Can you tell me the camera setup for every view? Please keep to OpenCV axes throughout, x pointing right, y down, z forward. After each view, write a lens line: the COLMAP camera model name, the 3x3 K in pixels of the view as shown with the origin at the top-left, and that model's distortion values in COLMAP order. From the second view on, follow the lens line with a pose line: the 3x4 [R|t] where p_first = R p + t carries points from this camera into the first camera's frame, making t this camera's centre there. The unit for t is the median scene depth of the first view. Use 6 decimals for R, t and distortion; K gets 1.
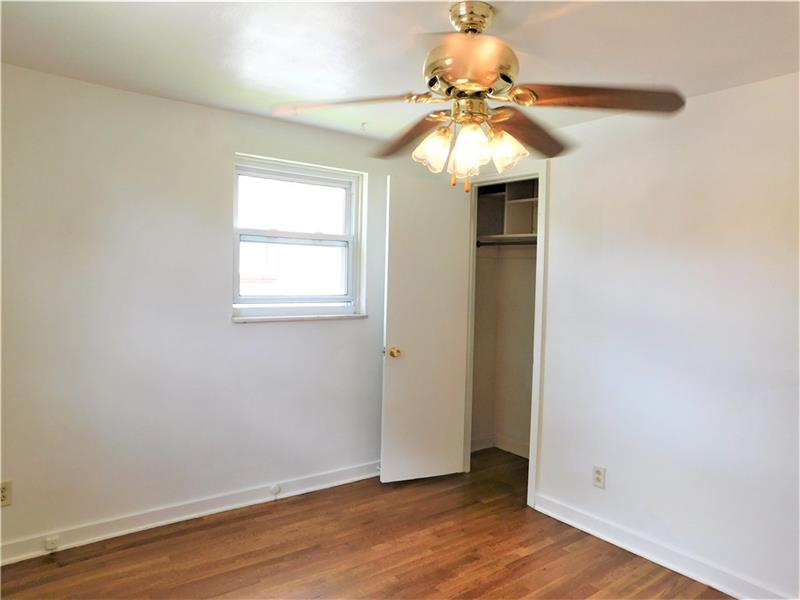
lens RADIAL K [[544.8, 0, 403.2], [0, 544.8, 300.0], [0, 0, 1]] dist [-0.086283, 0.065999]
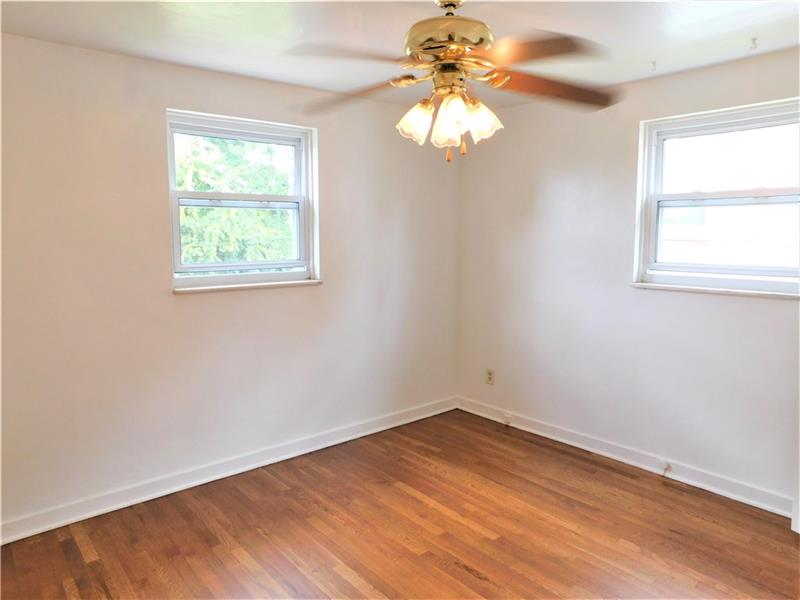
lens RADIAL K [[526.2, 0, 400.0], [0, 526.2, 300.0], [0, 0, 1]] dist [-0.112521, 0.060561]
pose [[0.058531, 0.094909, -0.993764, 0.694584], [-0.046596, 0.994645, 0.092249, -0.003978], [0.997198, 0.040906, 0.062640, 0.522992]]
